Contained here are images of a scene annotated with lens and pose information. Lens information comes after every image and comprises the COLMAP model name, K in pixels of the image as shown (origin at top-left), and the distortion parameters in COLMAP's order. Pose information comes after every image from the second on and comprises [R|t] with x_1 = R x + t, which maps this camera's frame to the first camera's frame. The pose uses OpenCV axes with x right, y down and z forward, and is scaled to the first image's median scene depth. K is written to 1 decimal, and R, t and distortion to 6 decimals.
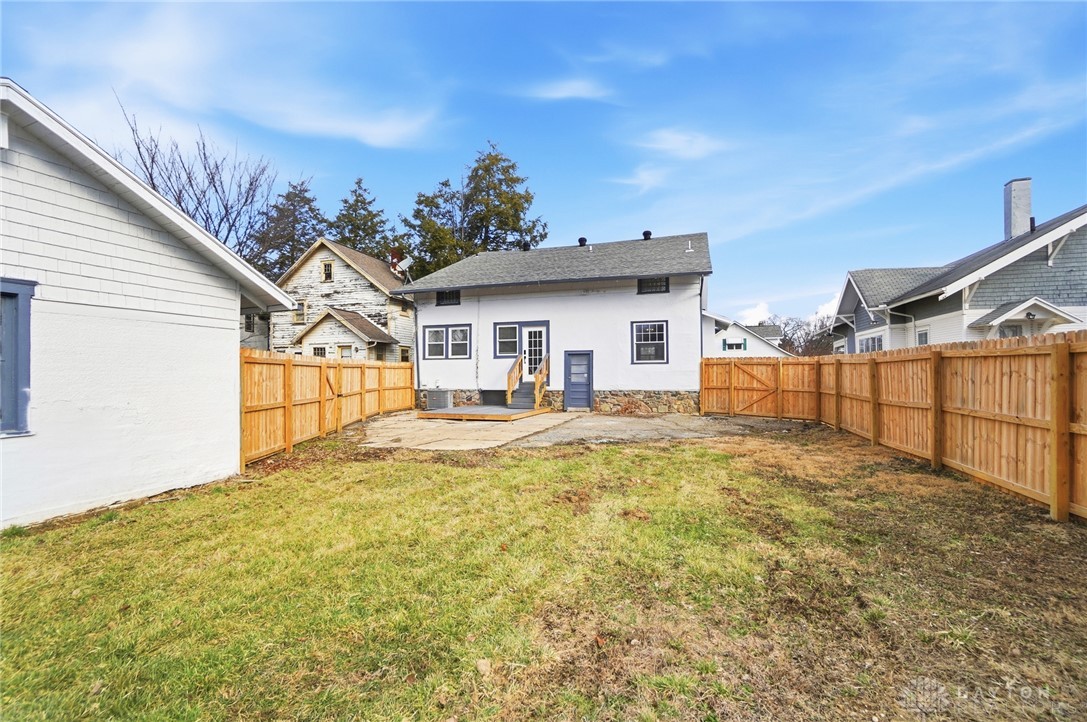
lens RADIAL K [[494.1, 0, 539.4], [0, 494.1, 360.3], [0, 0, 1]] dist [-0.025418, 0.000383]
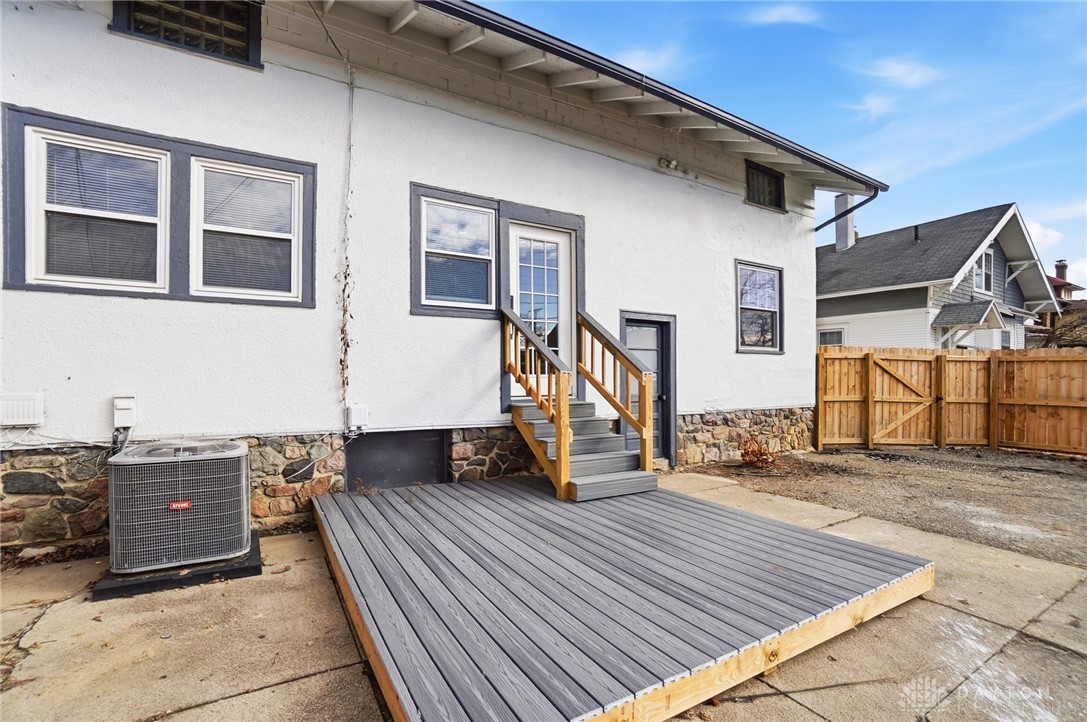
lens RADIAL K [[494.1, 0, 539.4], [0, 494.1, 360.3], [0, 0, 1]] dist [-0.025418, 0.000383]
pose [[0.659687, 0.028721, 0.750992, -0.267720], [-0.025180, 0.999553, -0.016109, 0.026150], [-0.751119, -0.008283, 0.660115, 0.824277]]
